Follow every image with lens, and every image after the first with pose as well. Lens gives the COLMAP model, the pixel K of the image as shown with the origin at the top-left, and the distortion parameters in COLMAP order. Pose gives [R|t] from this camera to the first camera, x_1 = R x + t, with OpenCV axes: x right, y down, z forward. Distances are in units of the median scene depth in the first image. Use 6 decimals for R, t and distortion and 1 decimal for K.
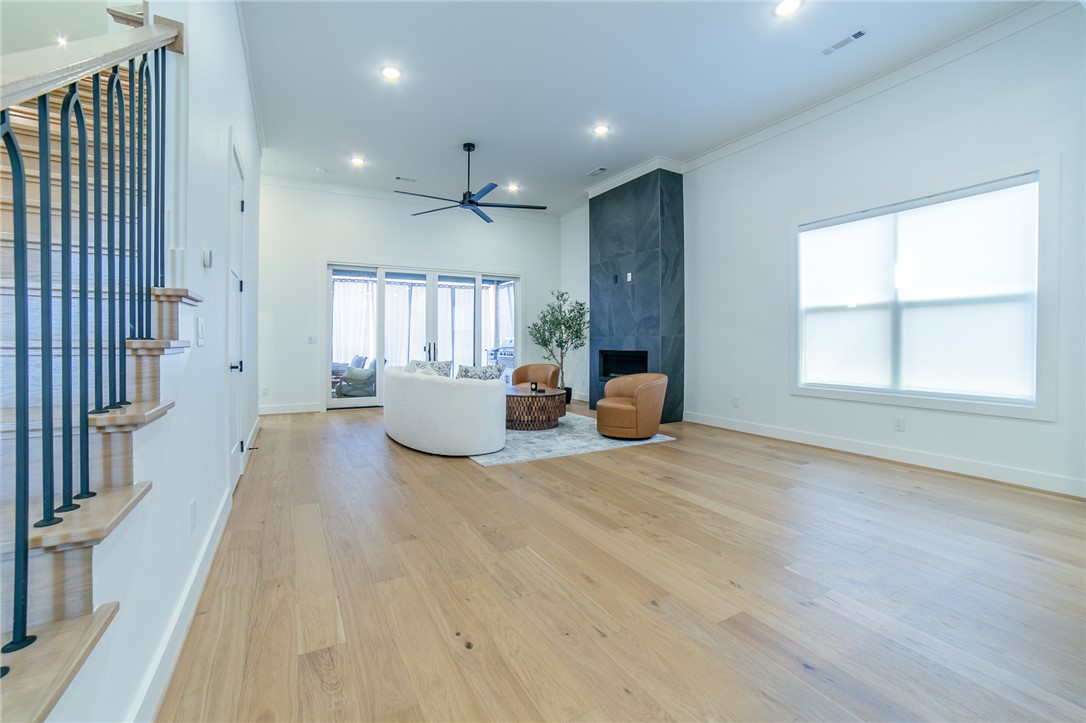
lens RADIAL K [[455.9, 0, 525.1], [0, 455.9, 341.0], [0, 0, 1]] dist [-0.088654, 0.045370]
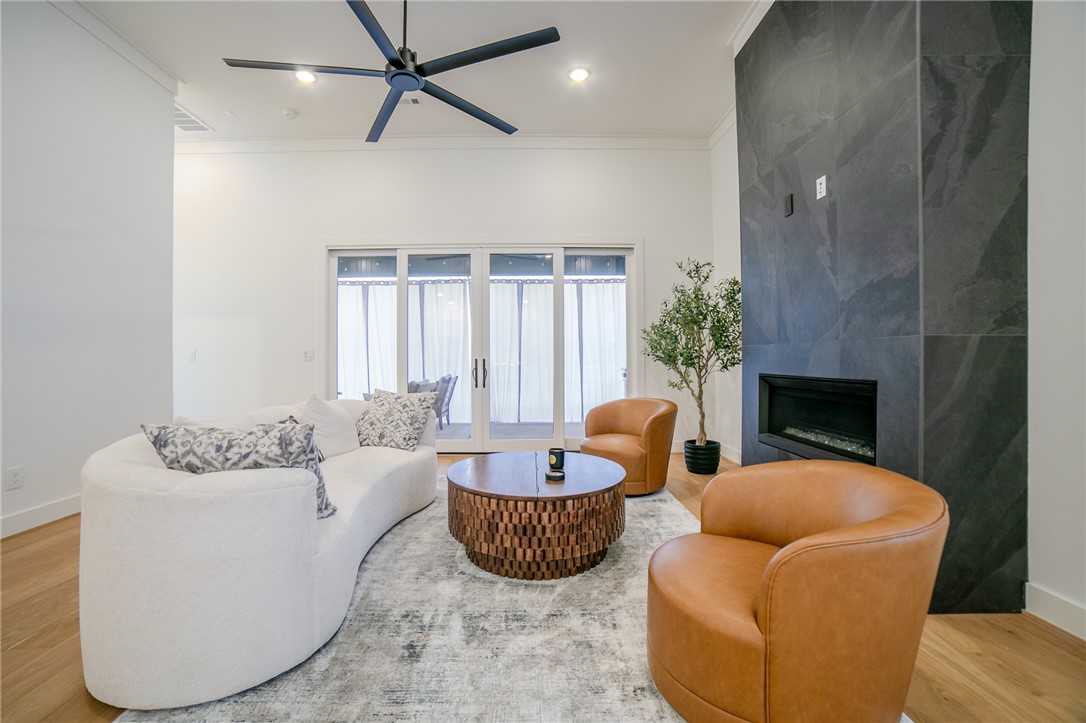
lens RADIAL K [[447.8, 0, 532.9], [0, 447.8, 356.9], [0, 0, 1]] dist [-0.086981, 0.036879]
pose [[0.886377, -0.006584, -0.462918, 0.230125], [0.006818, 0.999976, -0.001168, 0.002826], [0.462914, -0.002121, 0.886401, 0.714009]]
